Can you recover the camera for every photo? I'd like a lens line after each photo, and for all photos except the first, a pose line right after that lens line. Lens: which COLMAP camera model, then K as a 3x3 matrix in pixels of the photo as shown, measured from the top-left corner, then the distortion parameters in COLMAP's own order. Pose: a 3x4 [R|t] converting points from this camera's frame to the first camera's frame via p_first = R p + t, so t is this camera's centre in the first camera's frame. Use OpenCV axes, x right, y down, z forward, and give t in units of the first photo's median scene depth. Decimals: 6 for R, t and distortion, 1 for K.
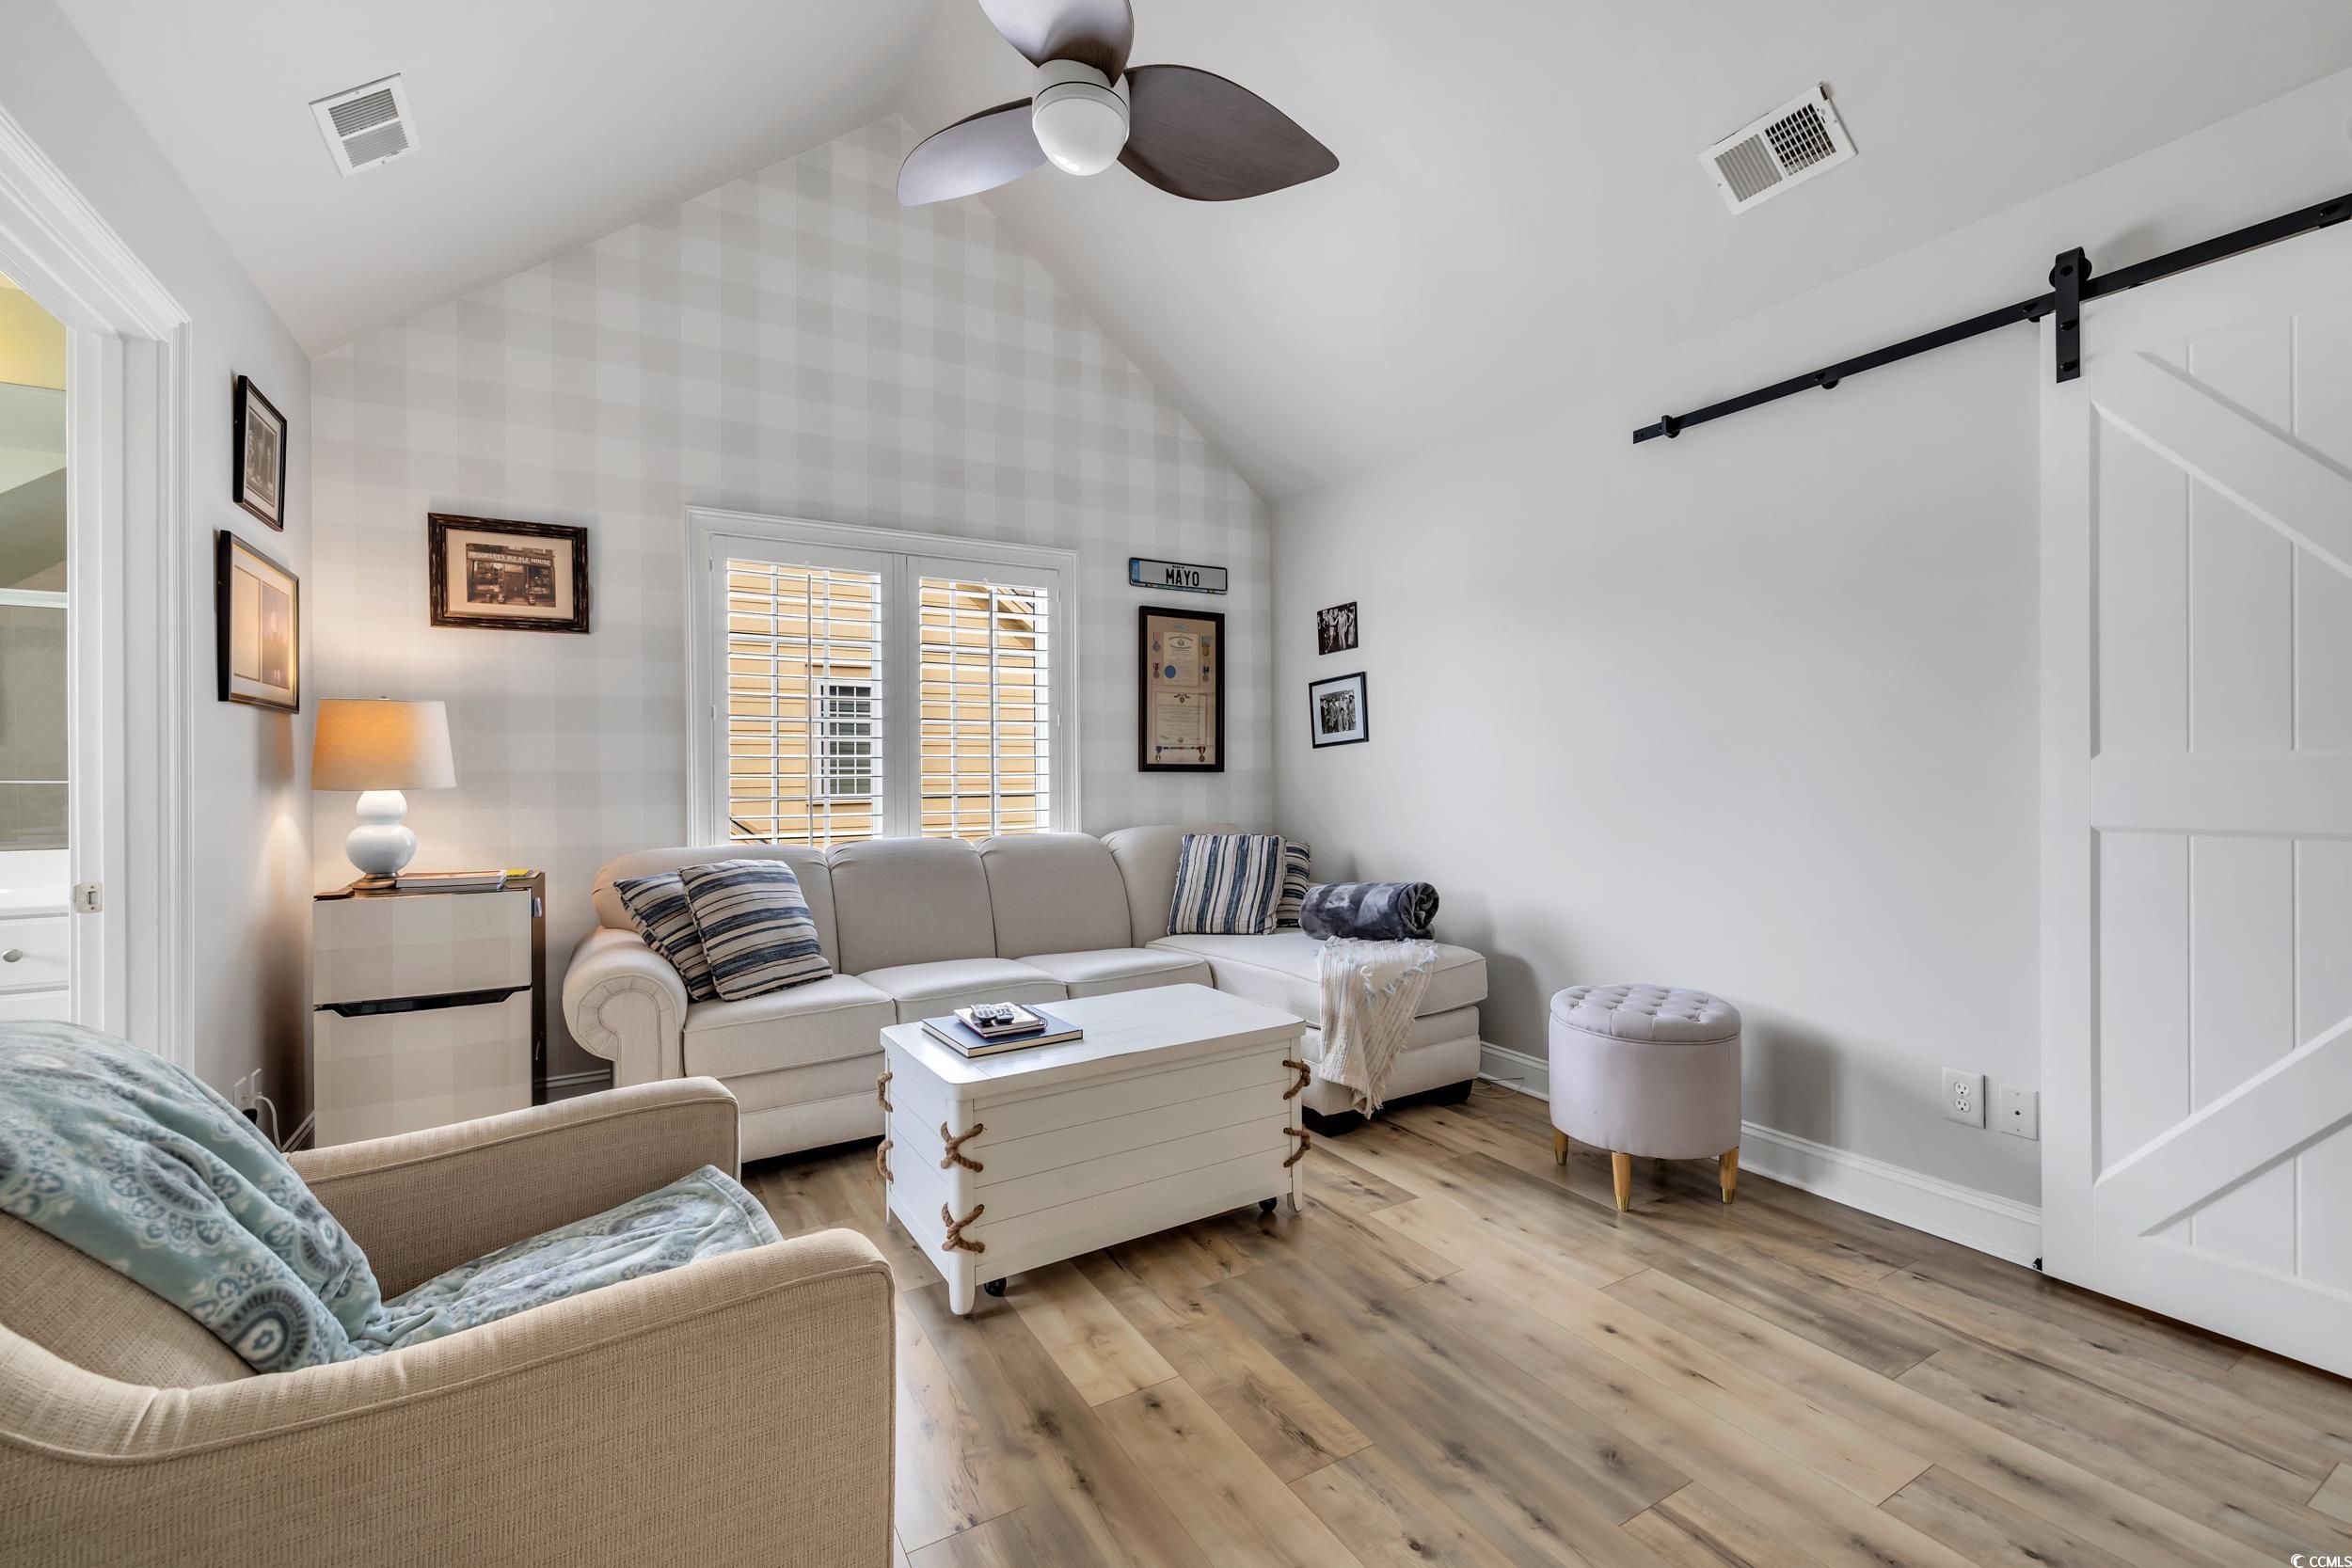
lens RADIAL K [[988.9, 0, 1170.9], [0, 988.9, 774.8], [0, 0, 1]] dist [0.003263, 0.000880]
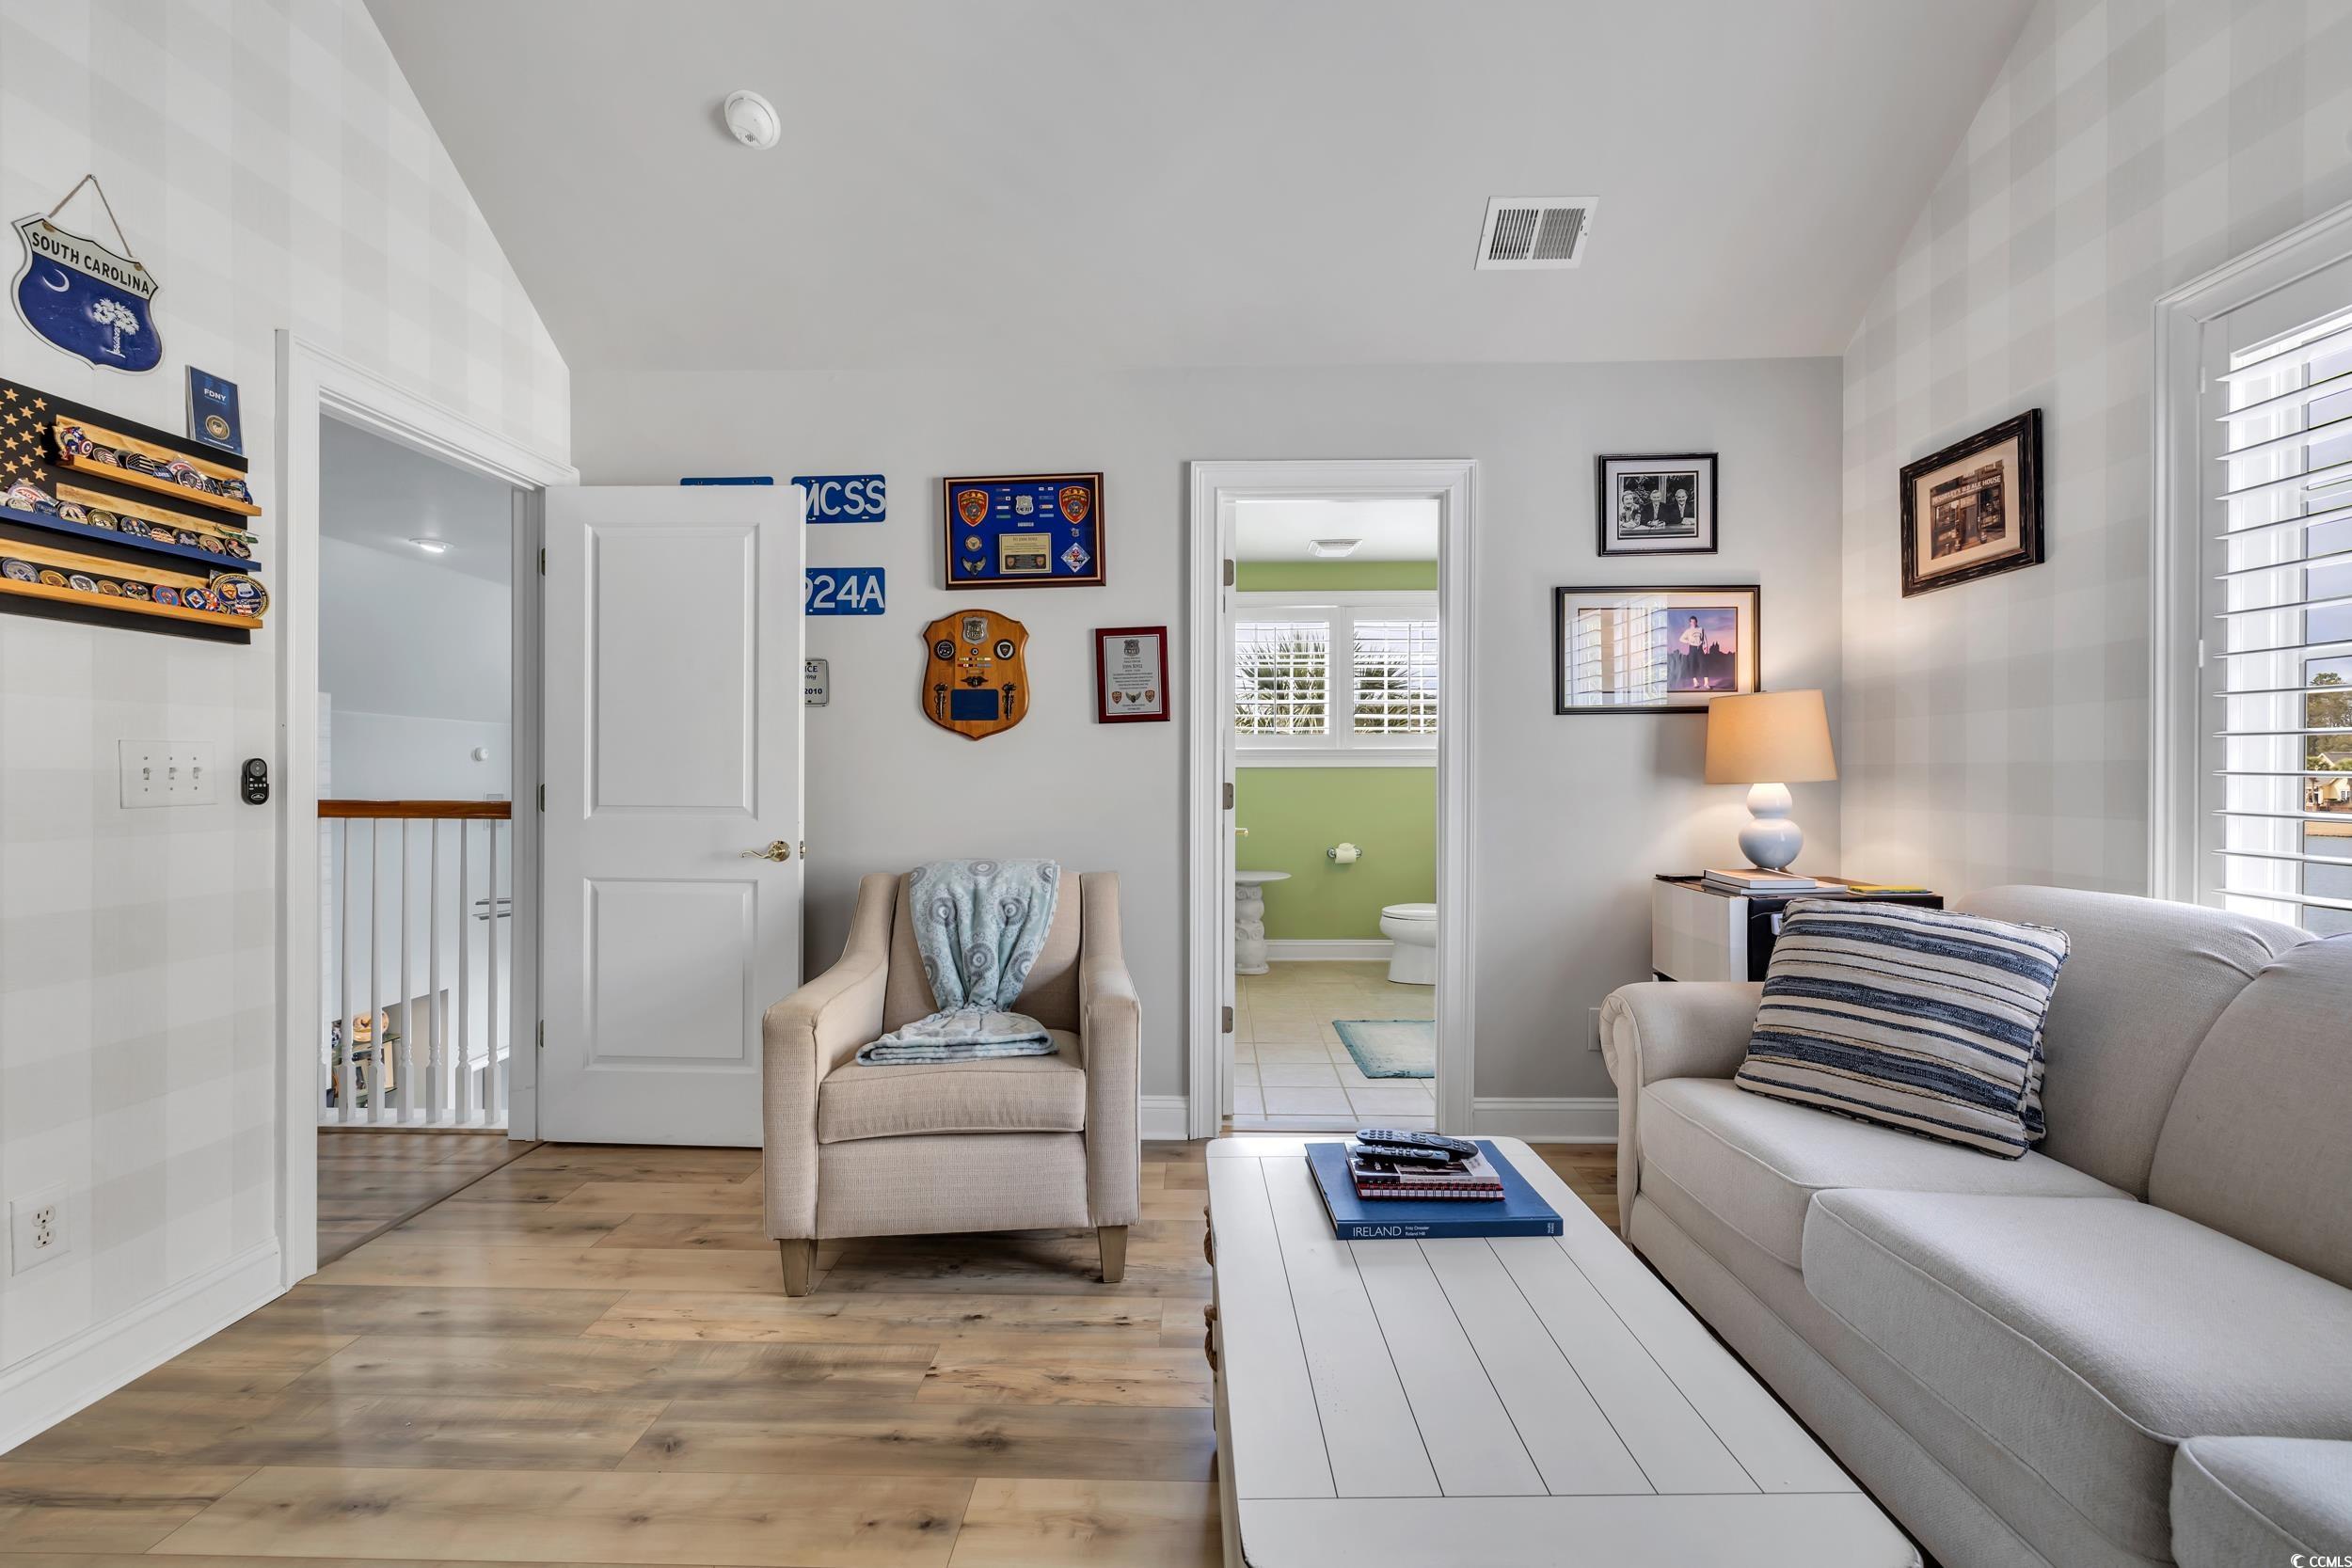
lens RADIAL K [[988.9, 0, 1166.5], [0, 988.9, 771.4], [0, 0, 1]] dist [0.003263, 0.000880]
pose [[-0.528571, 0.002562, -0.848885, 0.320943], [-0.002578, 0.999986, 0.004624, -0.000710], [0.848885, 0.004633, -0.528557, 0.886027]]
